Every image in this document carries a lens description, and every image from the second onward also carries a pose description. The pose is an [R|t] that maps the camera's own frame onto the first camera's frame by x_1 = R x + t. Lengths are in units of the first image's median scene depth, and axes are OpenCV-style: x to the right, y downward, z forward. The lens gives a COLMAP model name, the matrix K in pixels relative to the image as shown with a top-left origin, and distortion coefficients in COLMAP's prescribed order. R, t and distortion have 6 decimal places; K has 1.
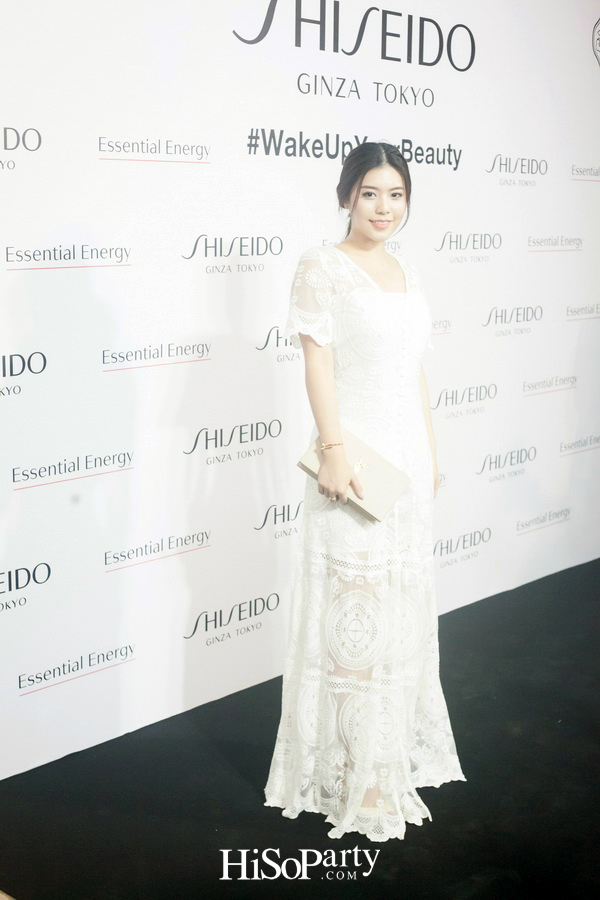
lens RADIAL K [[1299.9, 0, 300.0], [0, 1299.9, 450.0], [0, 0, 1]] dist [-0.101645, -0.029757]
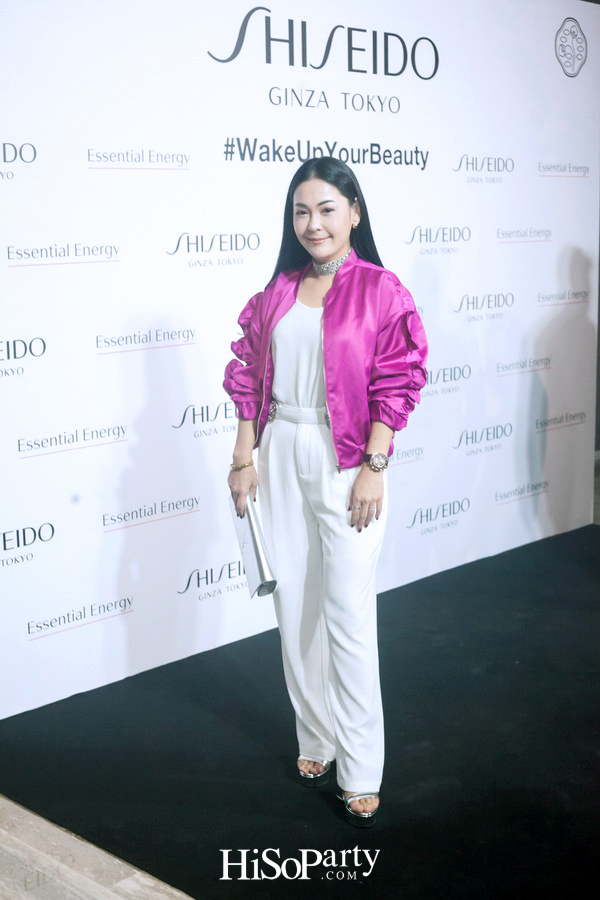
lens RADIAL K [[1299.9, 0, 300.0], [0, 1299.9, 450.0], [0, 0, 1]] dist [-0.101645, -0.029757]
pose [[0.999147, -0.021701, -0.035132, 0.055651], [0.021468, 0.999745, -0.007012, 0.030326], [0.035275, 0.006252, 0.999358, -0.113084]]
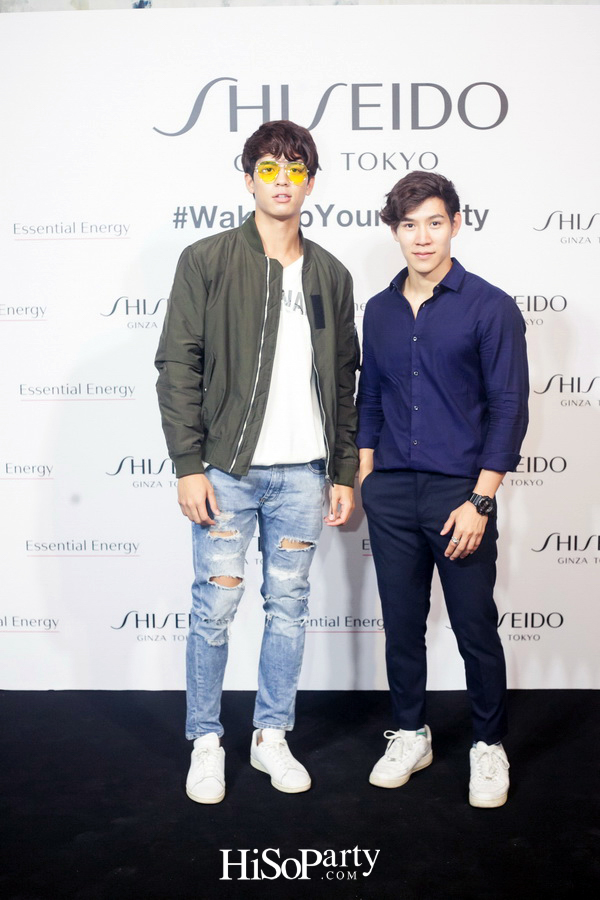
lens RADIAL K [[1315.5, 0, 300.0], [0, 1315.5, 450.0], [0, 0, 1]] dist [-0.097892, -0.070445]
pose [[0.649442, 0.081076, -0.756076, 0.897867], [-0.124932, 0.992165, -0.000919, -0.038848], [0.750078, 0.095055, 0.654483, 0.301962]]
